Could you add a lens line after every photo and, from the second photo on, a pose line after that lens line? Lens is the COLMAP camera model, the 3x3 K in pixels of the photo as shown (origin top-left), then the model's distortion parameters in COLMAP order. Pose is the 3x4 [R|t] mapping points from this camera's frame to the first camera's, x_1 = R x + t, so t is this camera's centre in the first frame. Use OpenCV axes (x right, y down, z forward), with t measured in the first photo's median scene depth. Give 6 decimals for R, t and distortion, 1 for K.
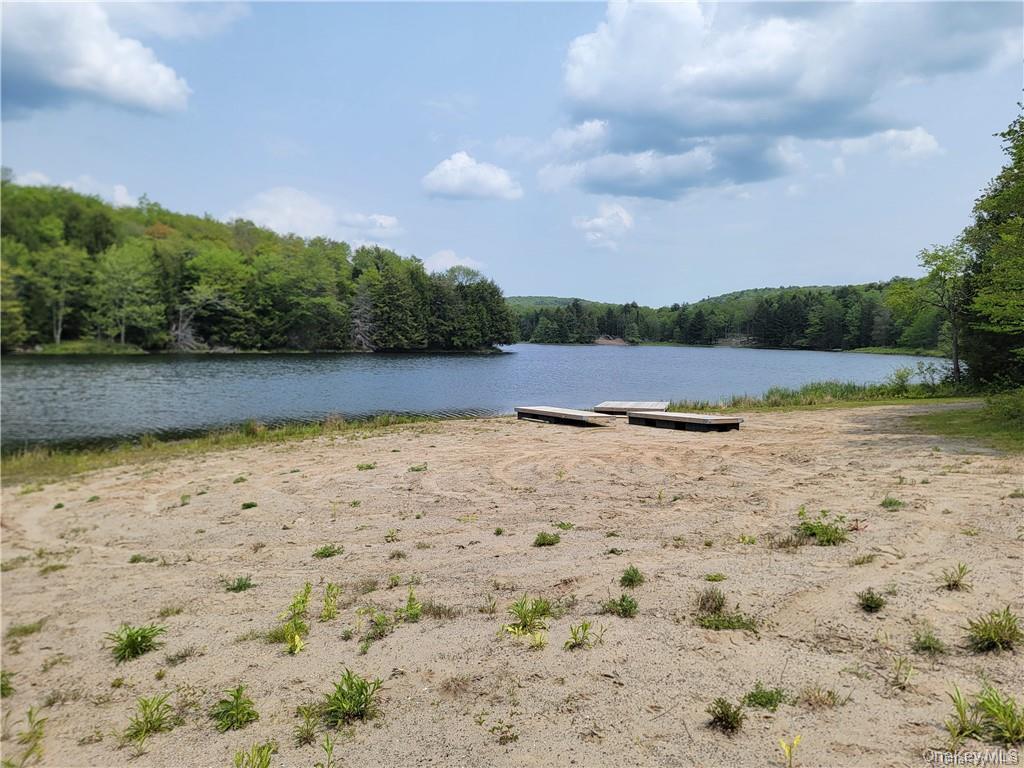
lens RADIAL K [[941.6, 0, 512.0], [0, 941.6, 384.0], [0, 0, 1]] dist [0.053366, -0.007456]
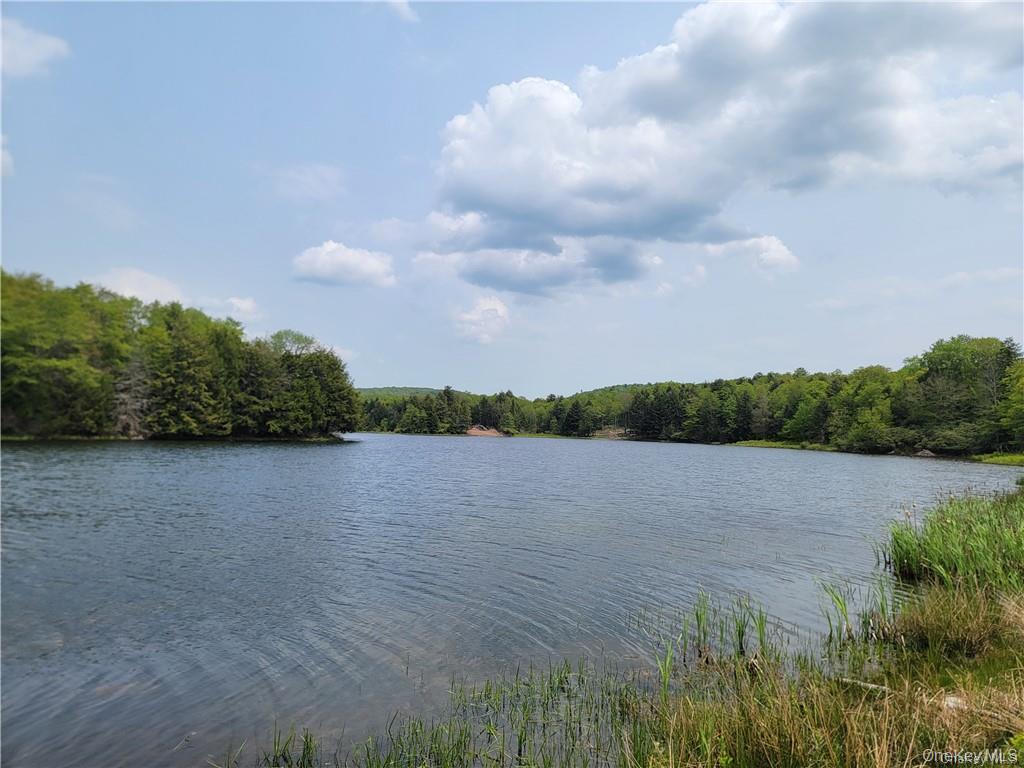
lens RADIAL K [[941.6, 0, 512.0], [0, 941.6, 384.0], [0, 0, 1]] dist [0.053366, -0.007456]
pose [[0.991332, 0.012712, 0.130764, 0.026114], [0.000135, 0.995209, -0.097771, -0.004334], [-0.131380, 0.096941, 0.986581, 0.201739]]
